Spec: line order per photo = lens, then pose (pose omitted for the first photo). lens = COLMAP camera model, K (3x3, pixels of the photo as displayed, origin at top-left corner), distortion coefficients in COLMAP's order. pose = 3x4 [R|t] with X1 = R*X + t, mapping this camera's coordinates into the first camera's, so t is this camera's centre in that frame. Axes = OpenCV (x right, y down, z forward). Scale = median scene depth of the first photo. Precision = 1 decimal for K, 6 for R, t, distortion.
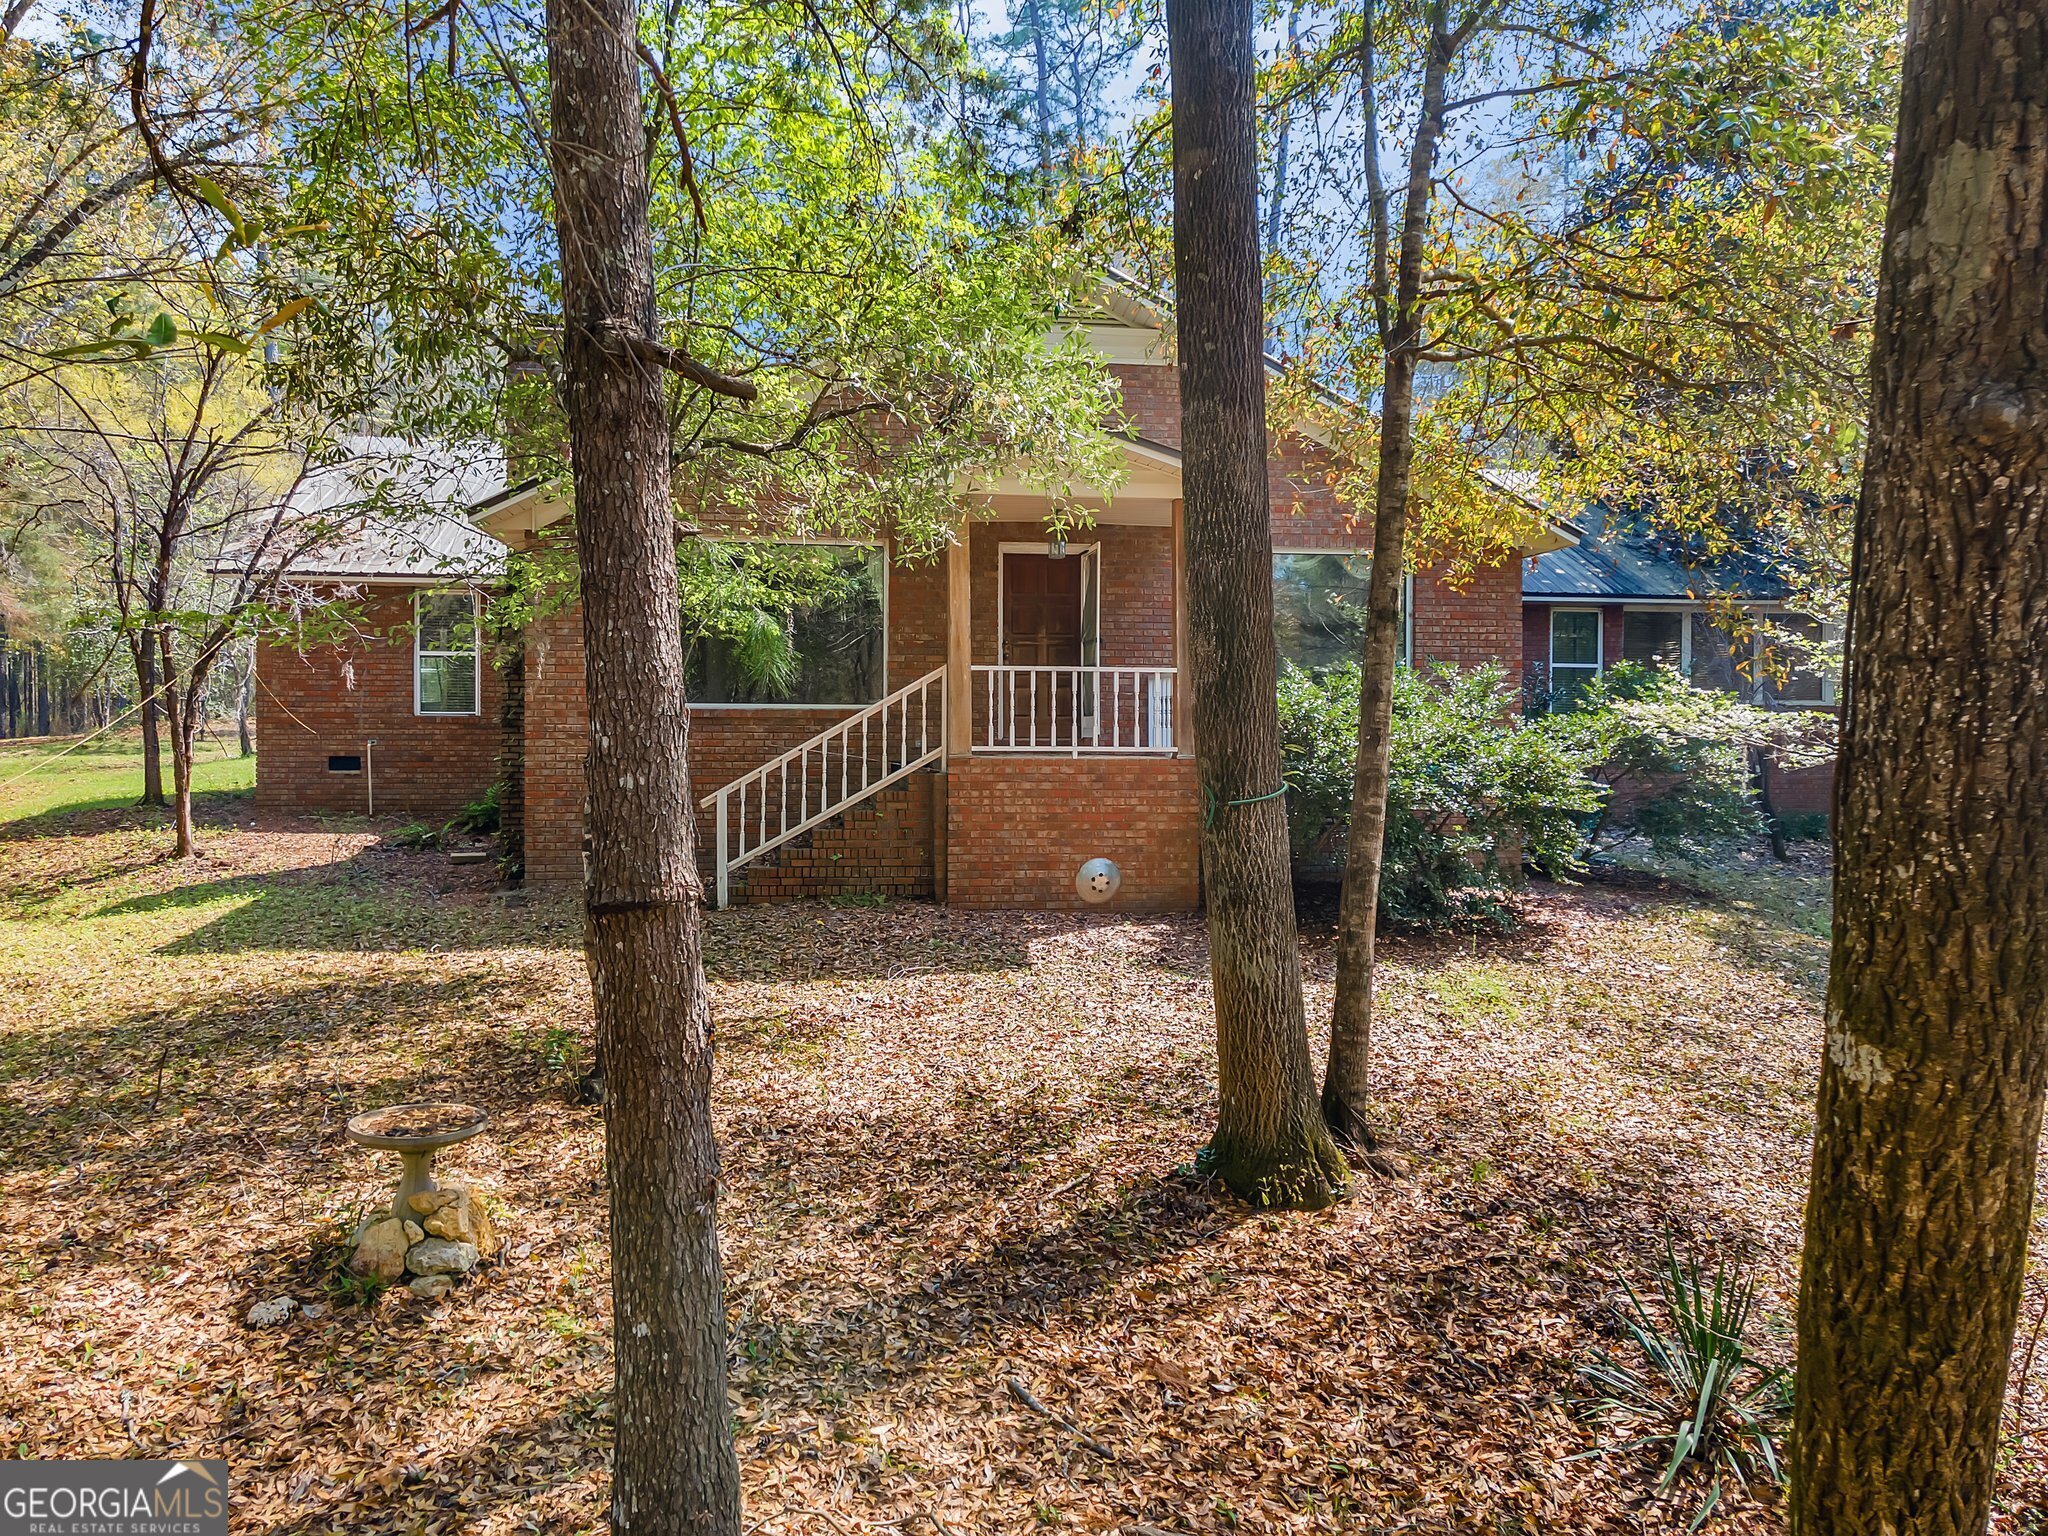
lens RADIAL K [[1443.4, 0, 1024.8], [0, 1443.4, 767.8], [0, 0, 1]] dist [0.043709, 0.014662]
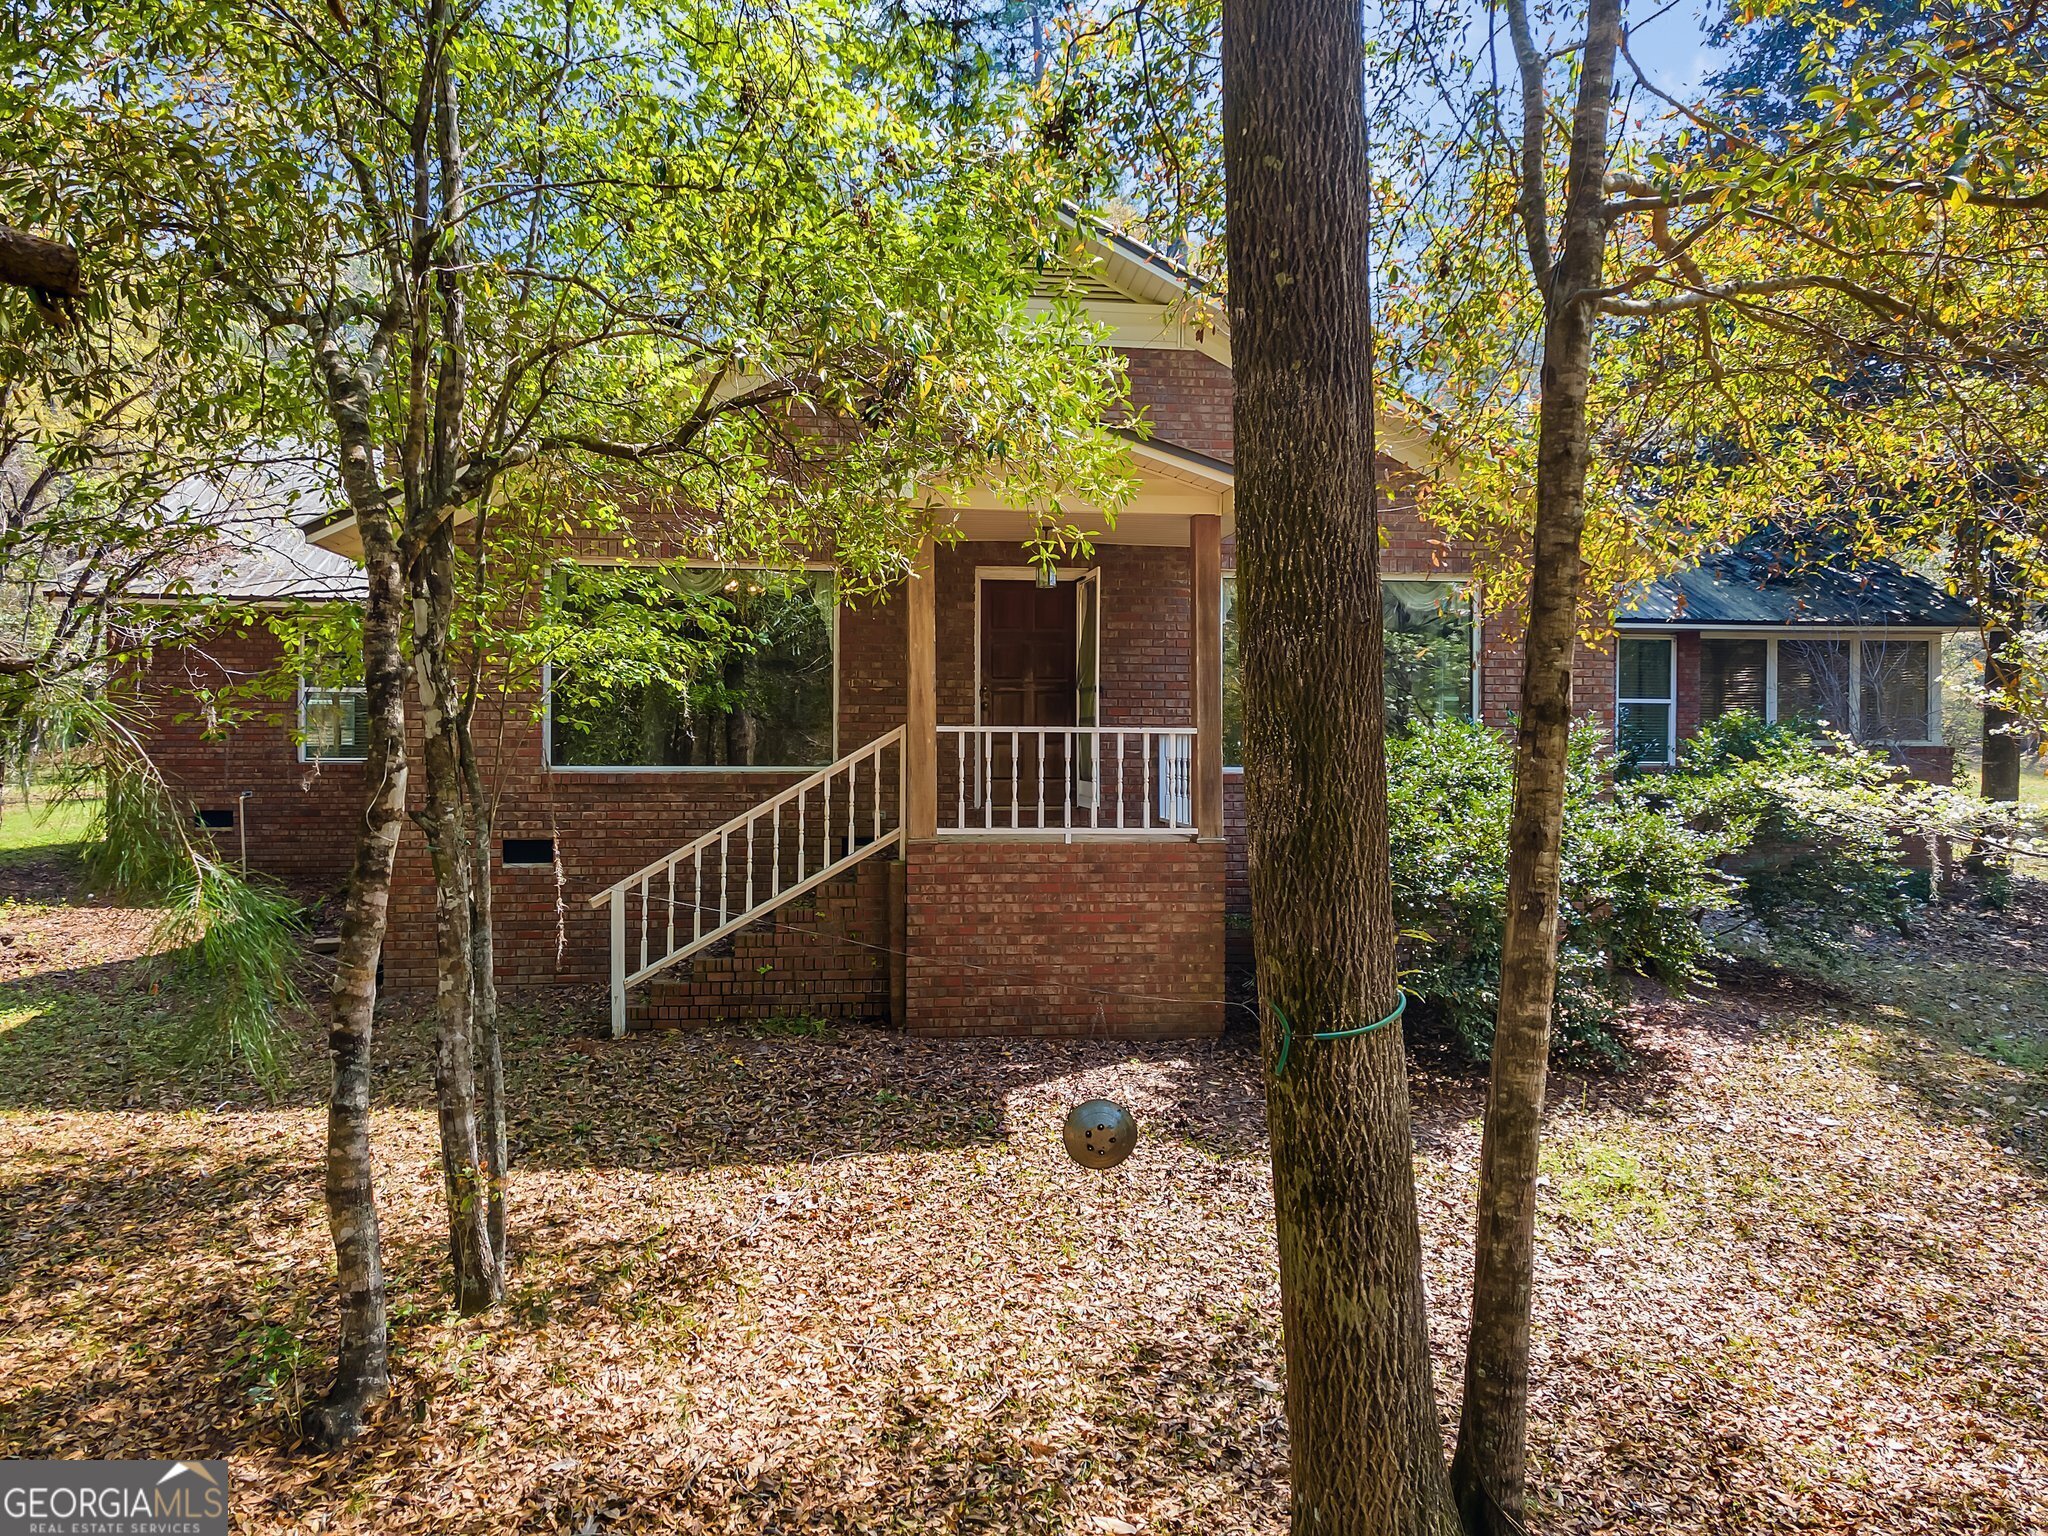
lens RADIAL K [[1443.4, 0, 1029.2], [0, 1443.4, 773.7], [0, 0, 1]] dist [0.043709, 0.014662]
pose [[0.999994, 0.000591, 0.003507, 0.011598], [-0.000598, 0.999998, 0.001914, -0.049597], [-0.003506, -0.001916, 0.999992, 0.225866]]
